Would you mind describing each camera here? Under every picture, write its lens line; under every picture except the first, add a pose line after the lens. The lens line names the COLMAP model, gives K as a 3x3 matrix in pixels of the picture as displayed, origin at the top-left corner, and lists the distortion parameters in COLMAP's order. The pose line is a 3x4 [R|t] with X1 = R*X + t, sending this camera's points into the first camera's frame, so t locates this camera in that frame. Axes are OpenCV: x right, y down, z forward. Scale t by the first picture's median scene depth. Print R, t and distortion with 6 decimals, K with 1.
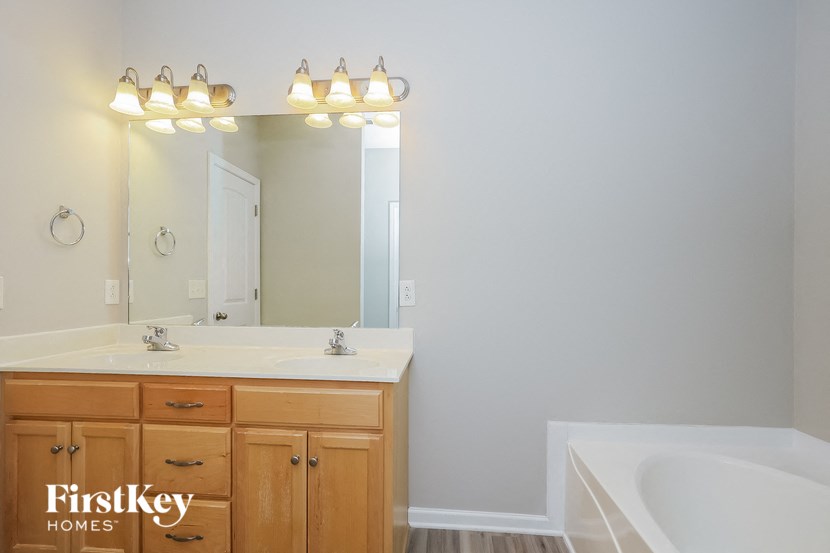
lens RADIAL K [[376.6, 0, 413.1], [0, 376.6, 285.8], [0, 0, 1]] dist [0.000249, -0.000026]
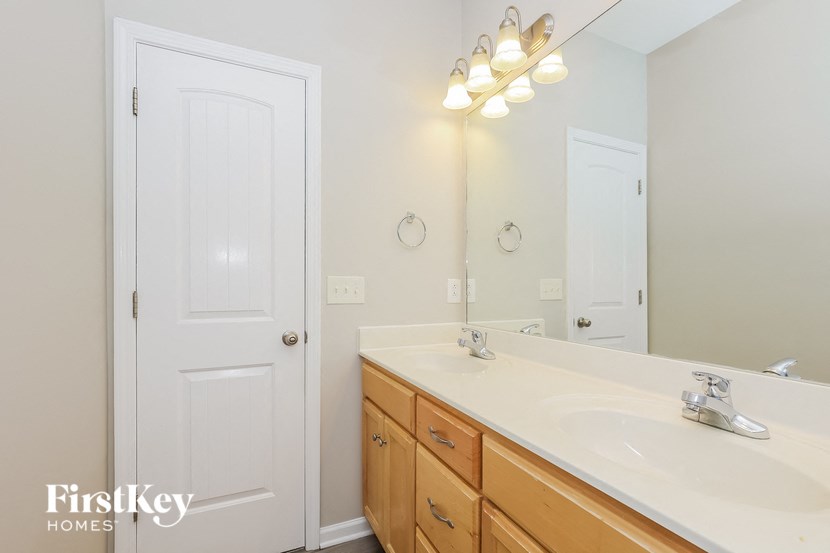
lens RADIAL K [[376.6, 0, 413.1], [0, 376.6, 285.8], [0, 0, 1]] dist [0.000249, -0.000026]
pose [[0.495927, -0.004767, -0.868351, 0.022918], [-0.000088, 0.999985, -0.005540, 0.008138], [0.868364, 0.002824, 0.495919, 0.403995]]
